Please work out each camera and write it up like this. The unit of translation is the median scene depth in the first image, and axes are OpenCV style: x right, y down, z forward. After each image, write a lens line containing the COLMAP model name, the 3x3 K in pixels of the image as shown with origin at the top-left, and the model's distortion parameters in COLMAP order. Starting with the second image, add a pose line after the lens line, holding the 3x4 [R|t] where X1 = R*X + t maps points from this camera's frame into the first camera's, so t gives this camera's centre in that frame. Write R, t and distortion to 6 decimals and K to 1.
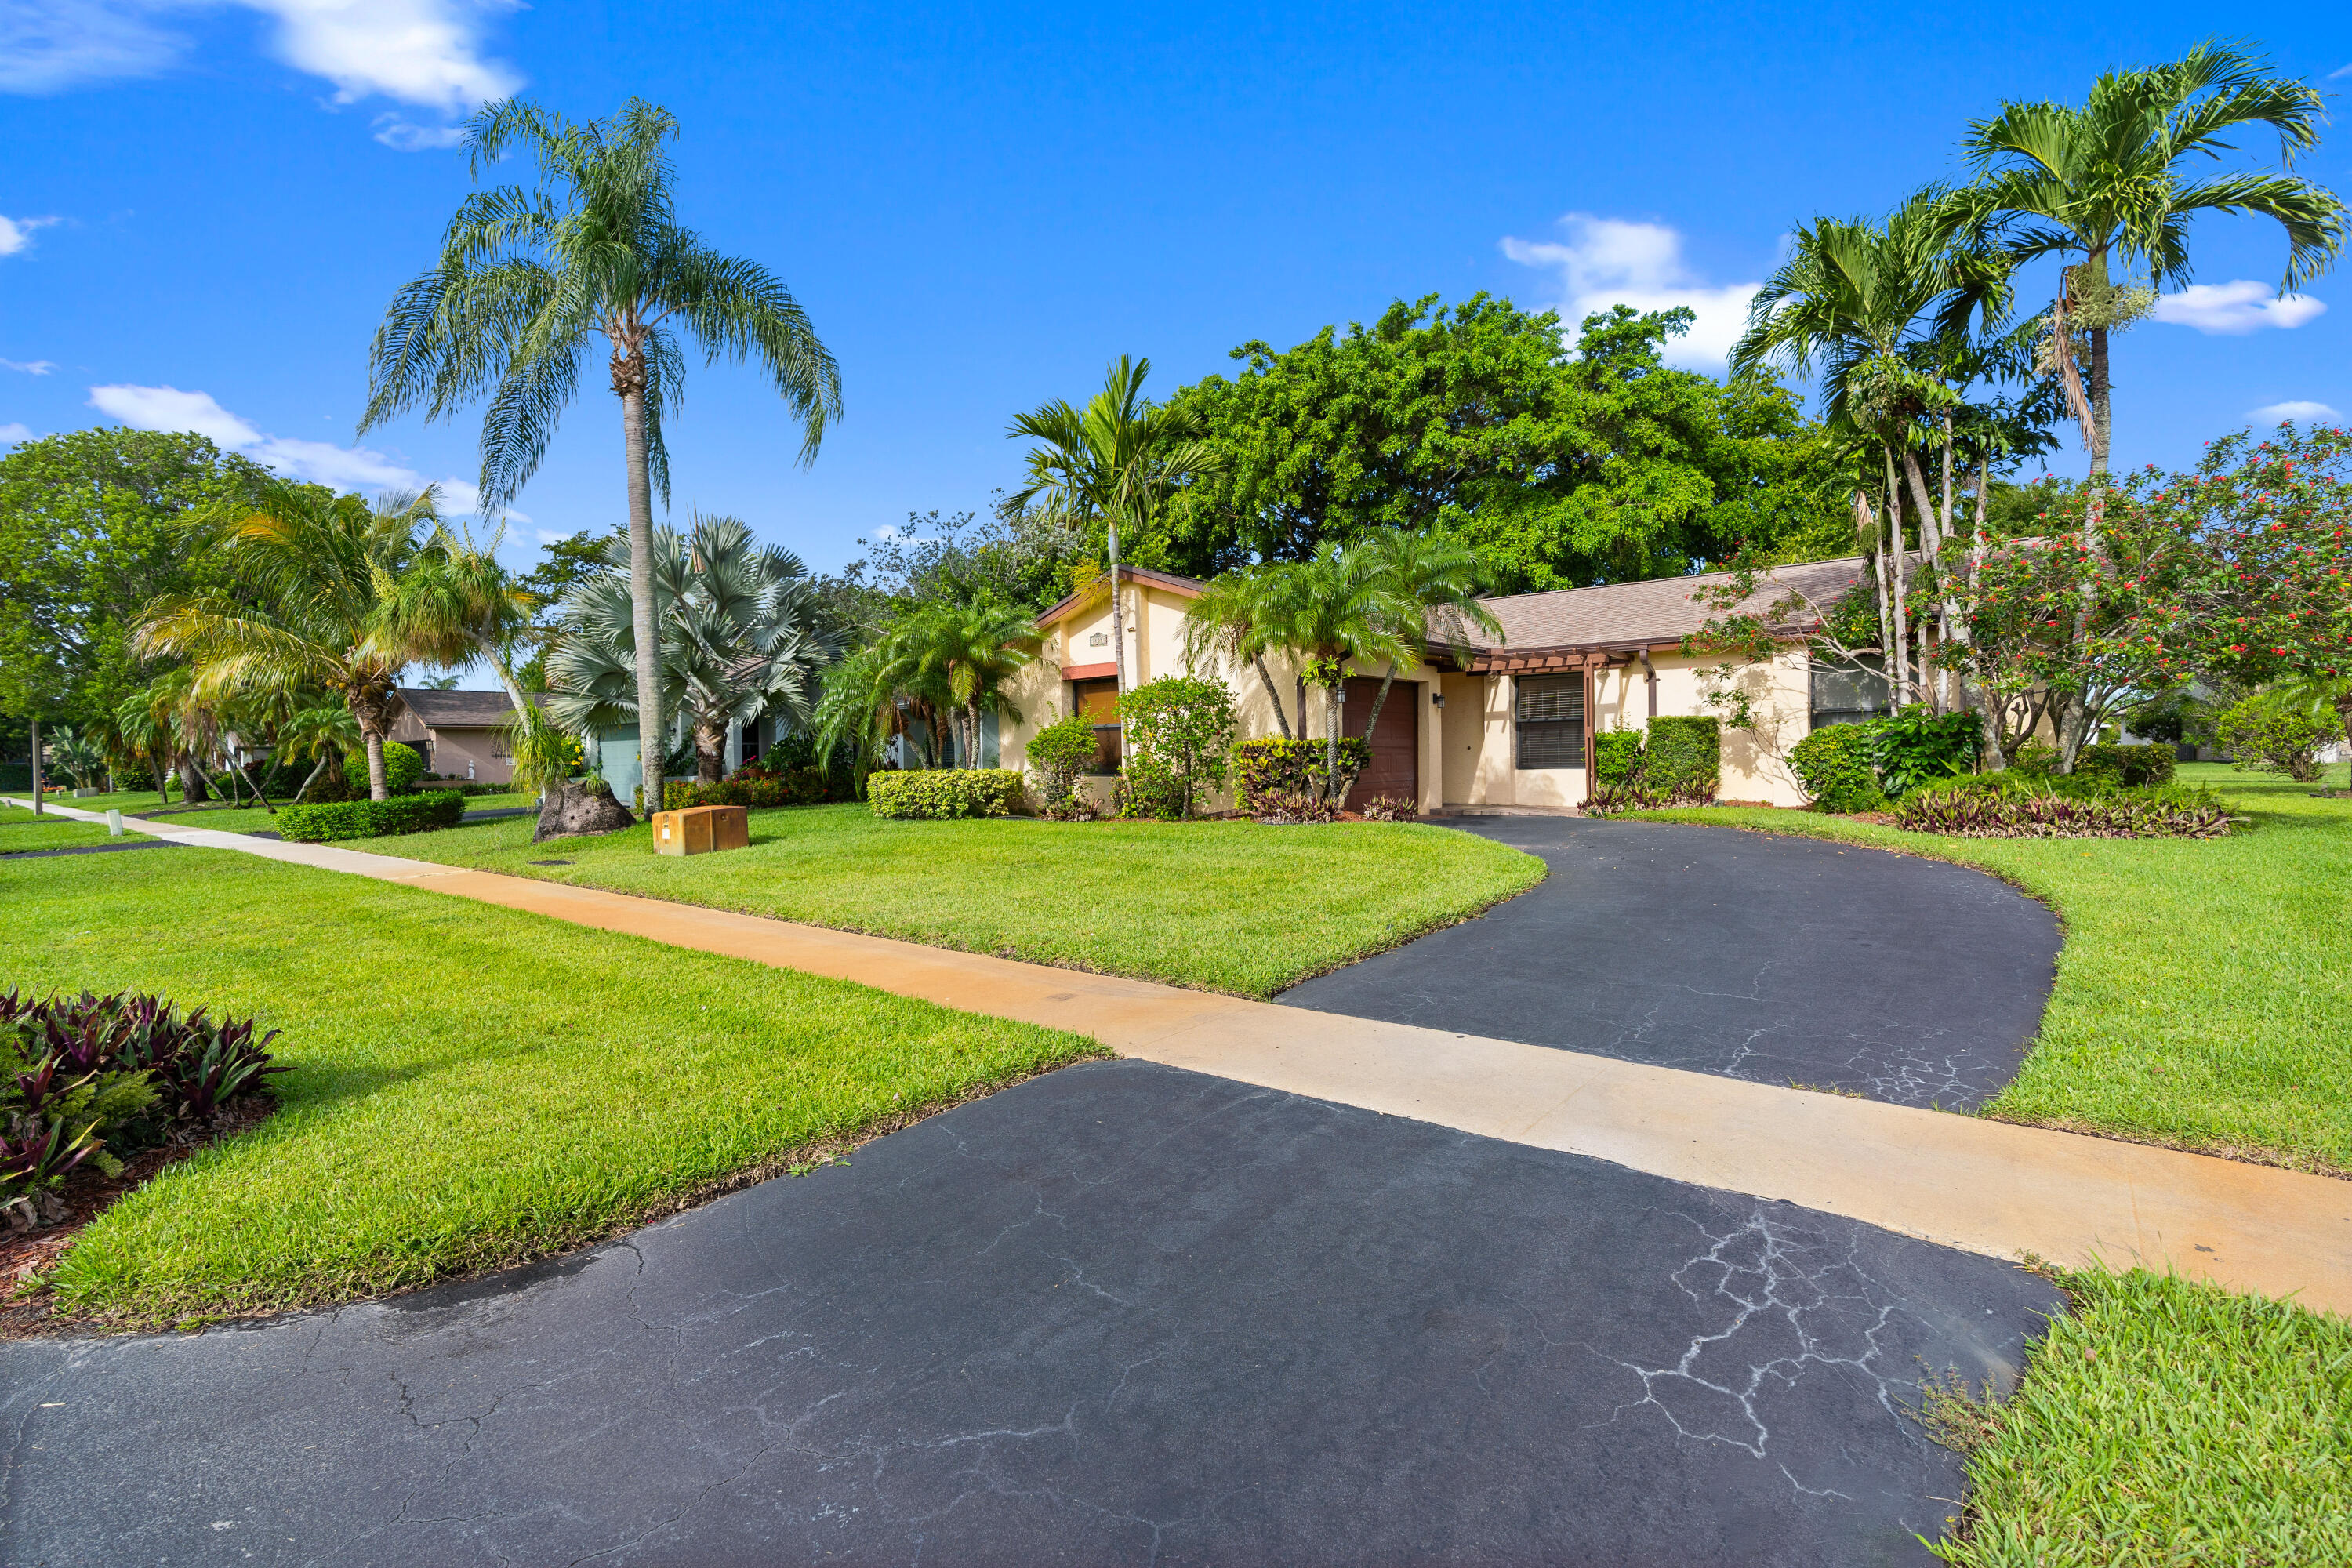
lens RADIAL K [[1068.9, 0, 1181.1], [0, 1068.9, 793.2], [0, 0, 1]] dist [-0.004765, 0.002580]
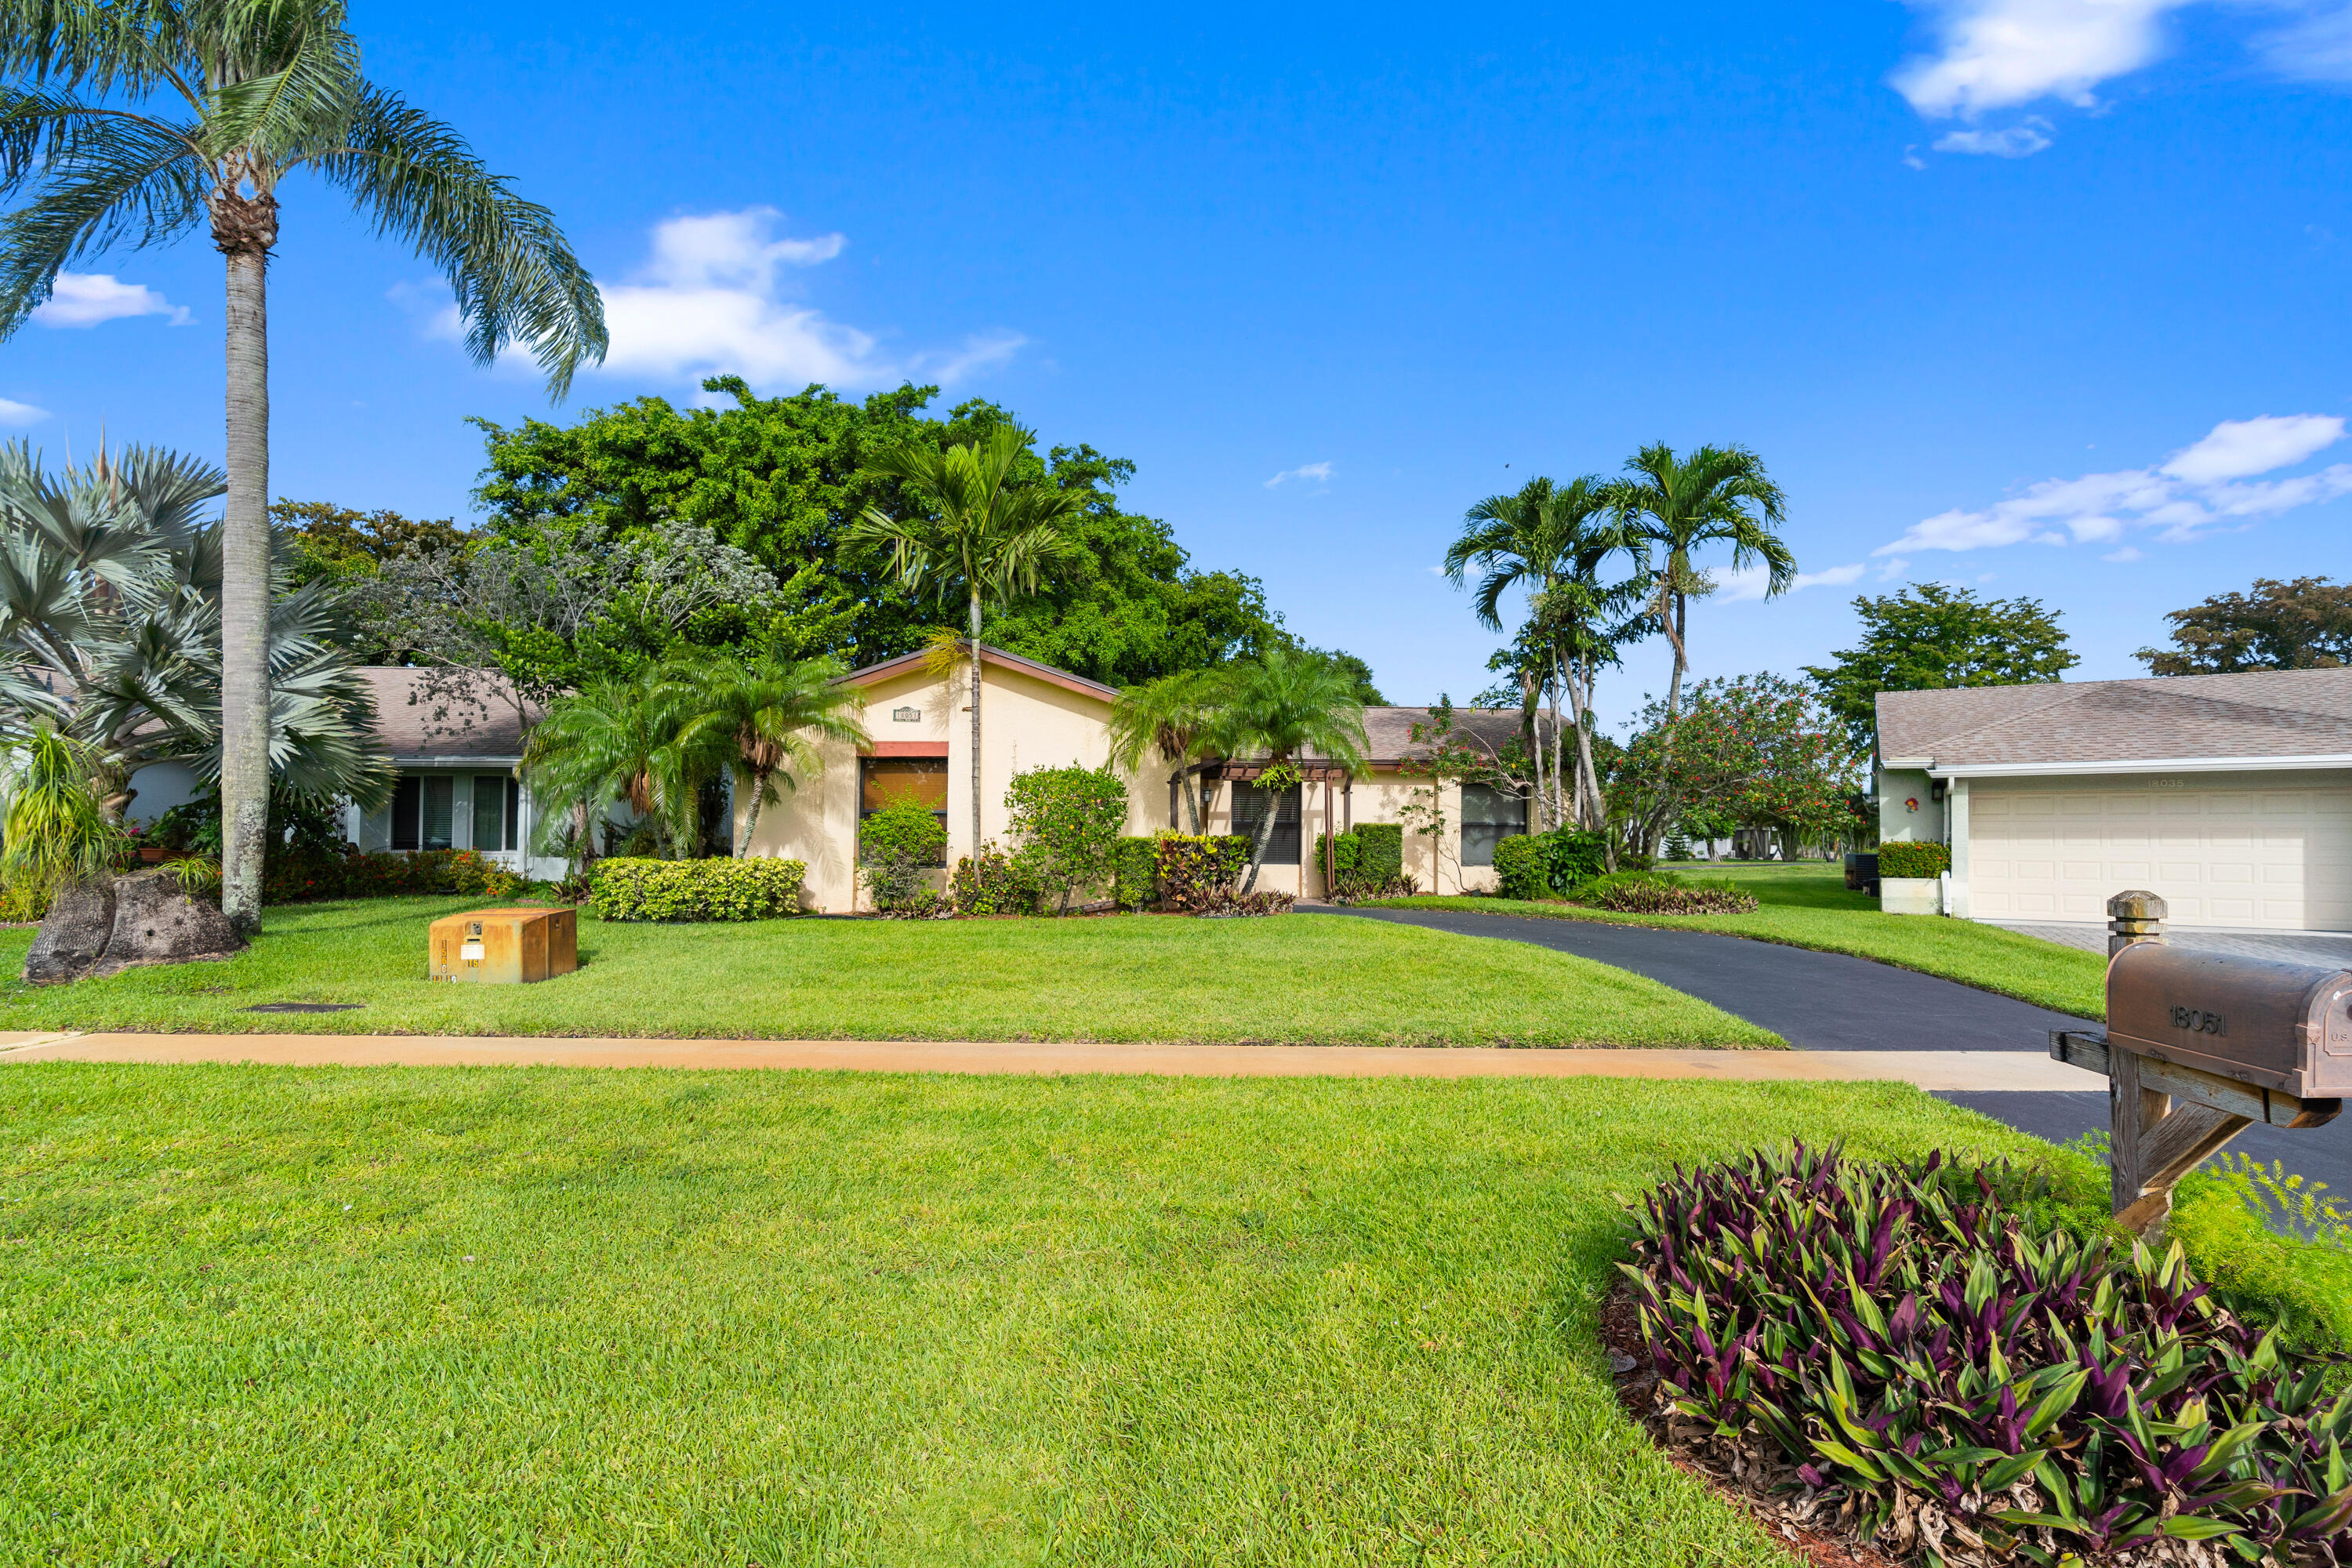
lens RADIAL K [[1068.9, 0, 1239.8], [0, 1068.9, 836.9], [0, 0, 1]] dist [-0.004765, 0.002580]
pose [[0.766494, 0.026233, 0.641715, -0.446033], [0.000642, 0.999134, -0.041611, -0.004858], [-0.642251, 0.032307, 0.765813, 0.148890]]
